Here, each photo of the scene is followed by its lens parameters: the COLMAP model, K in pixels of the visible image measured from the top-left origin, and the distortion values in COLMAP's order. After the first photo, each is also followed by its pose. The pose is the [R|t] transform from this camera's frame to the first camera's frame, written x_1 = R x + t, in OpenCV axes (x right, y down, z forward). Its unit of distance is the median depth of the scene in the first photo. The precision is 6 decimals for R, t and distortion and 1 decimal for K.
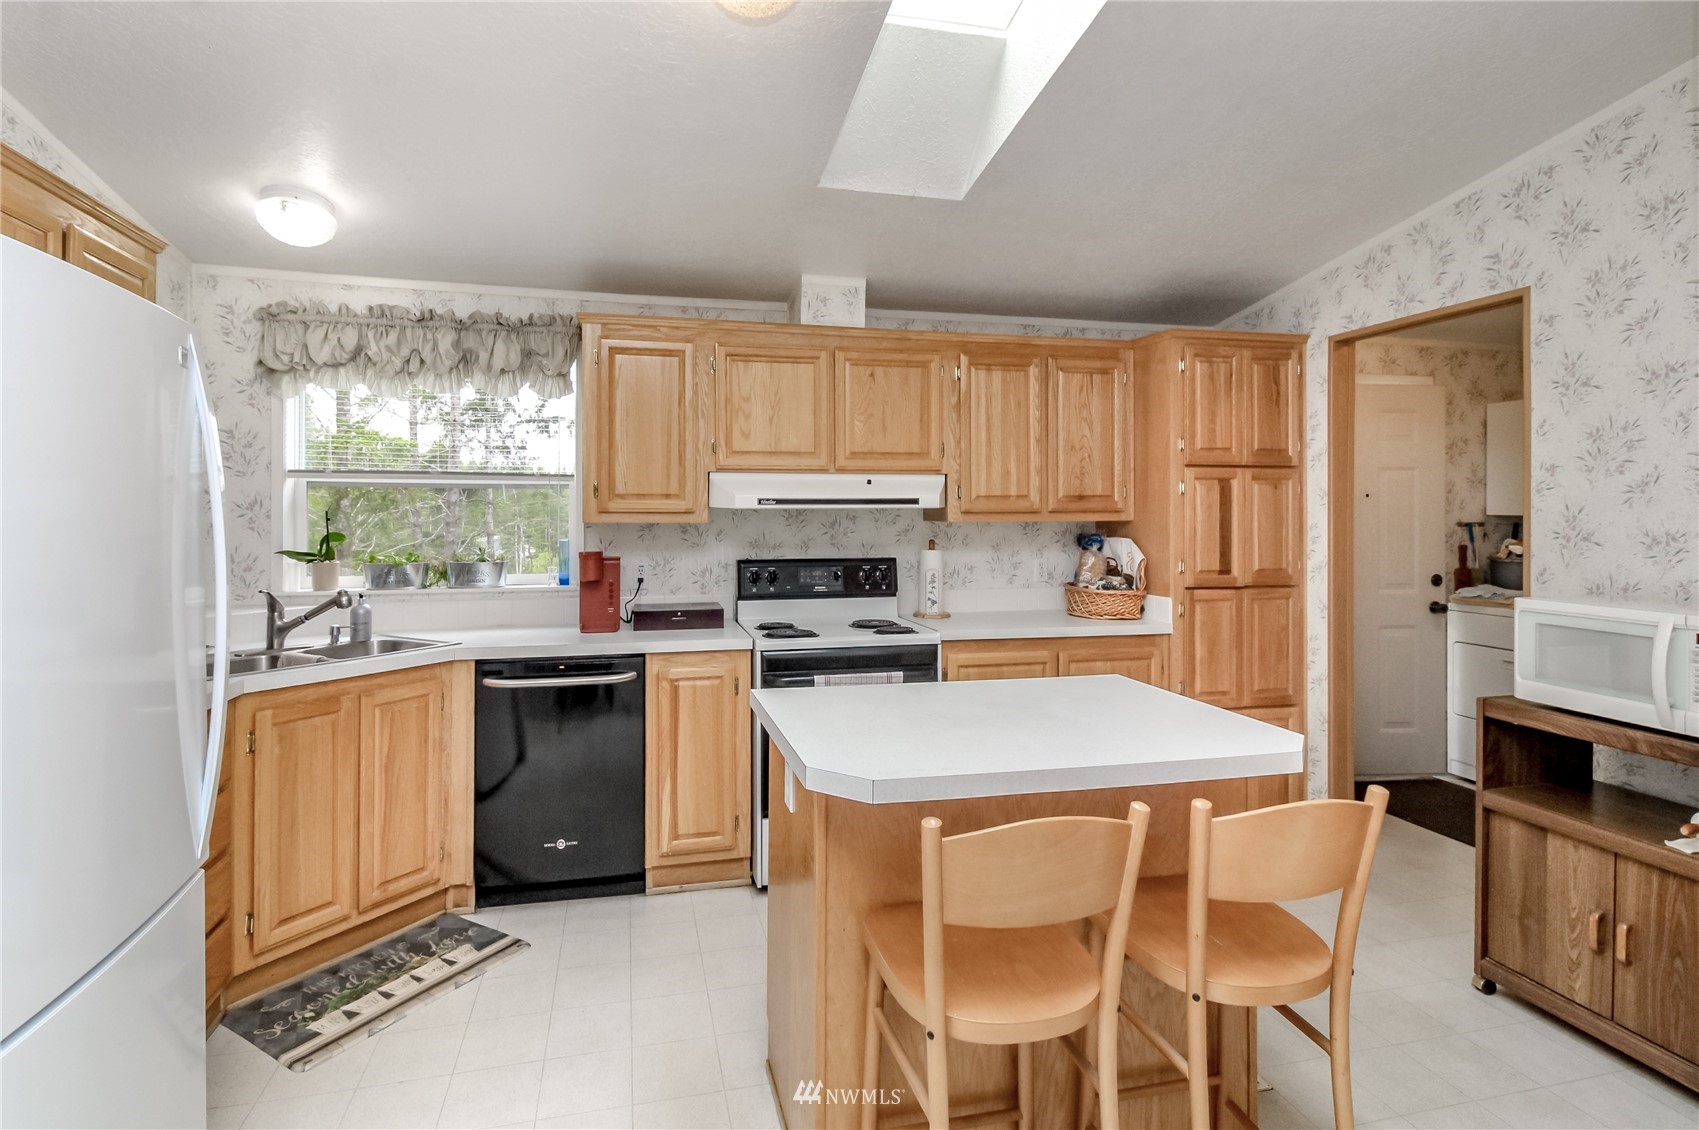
lens RADIAL K [[796.9, 0, 806.4], [0, 796.9, 512.5], [0, 0, 1]] dist [-0.003246, -0.000785]
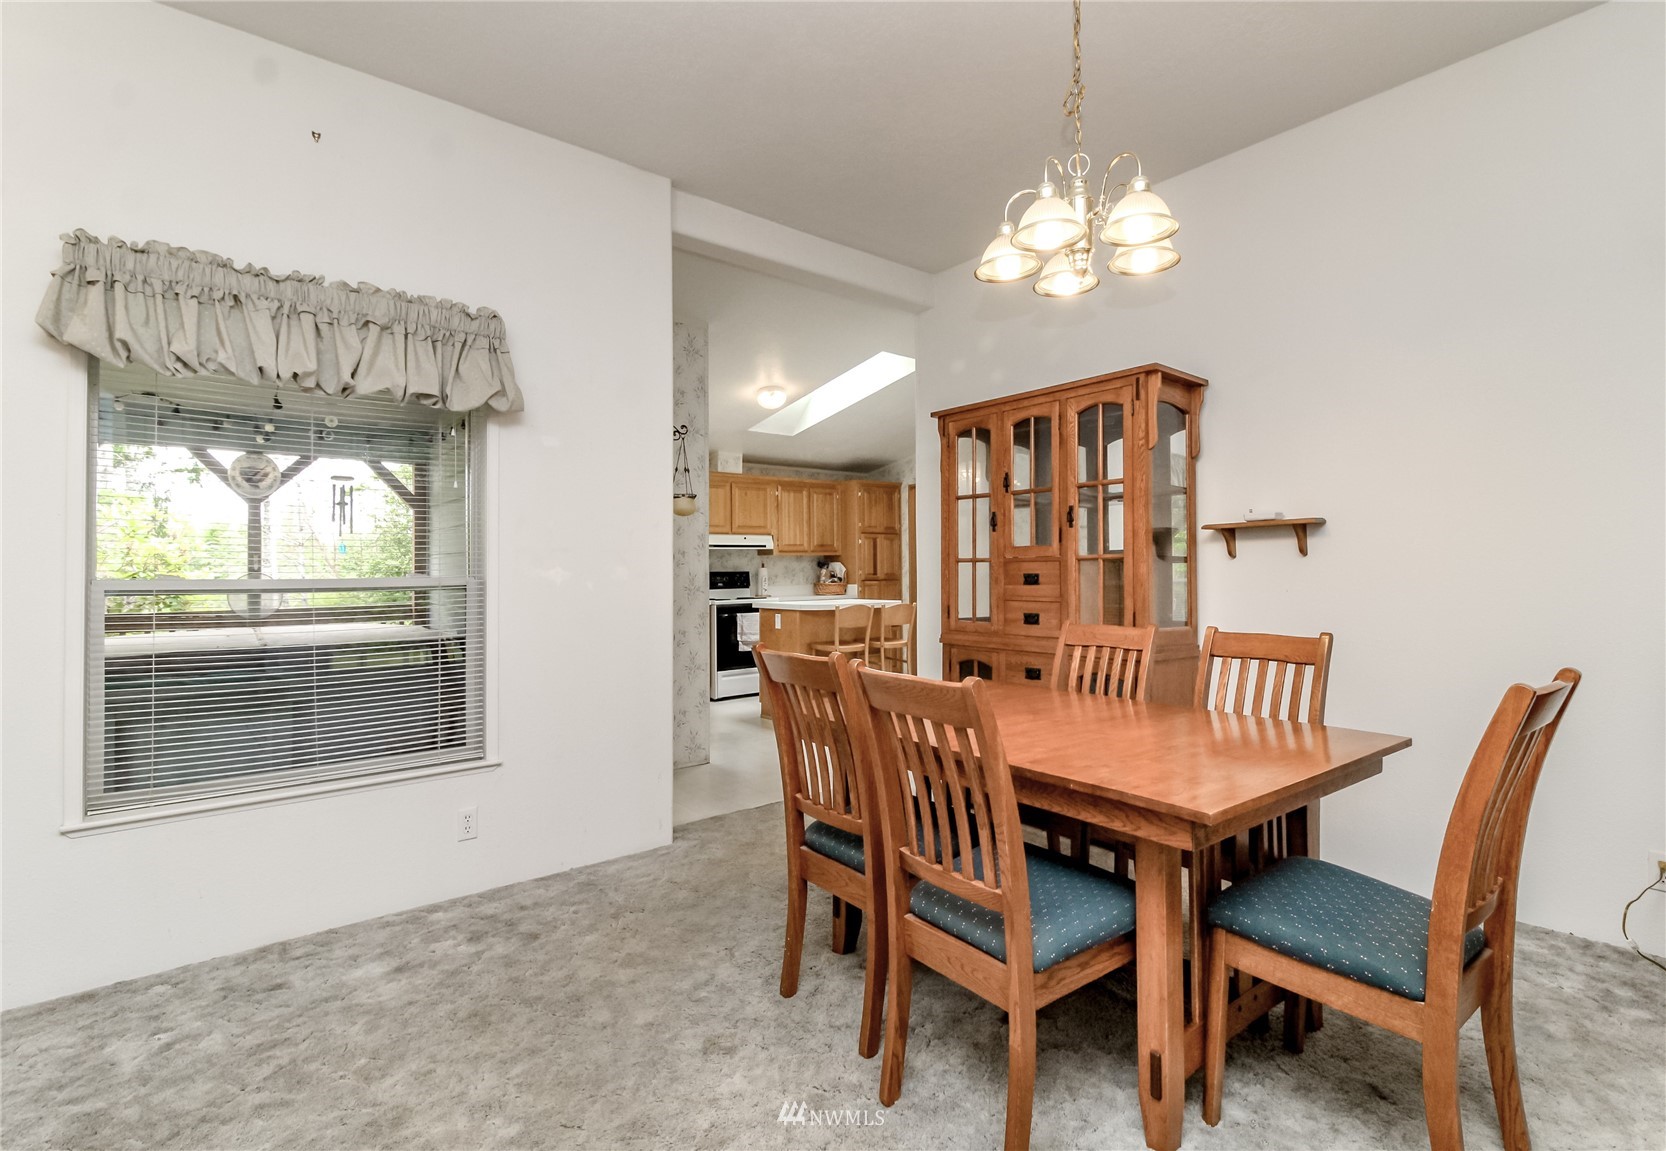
lens RADIAL K [[768.6, 0, 835.2], [0, 768.6, 558.8], [0, 0, 1]] dist [0.004943, 0.000447]
pose [[0.894590, 0.000939, 0.446886, -0.681391], [0.002000, 0.999979, -0.006104, 0.036539], [-0.446883, 0.006354, 0.894570, -1.138710]]
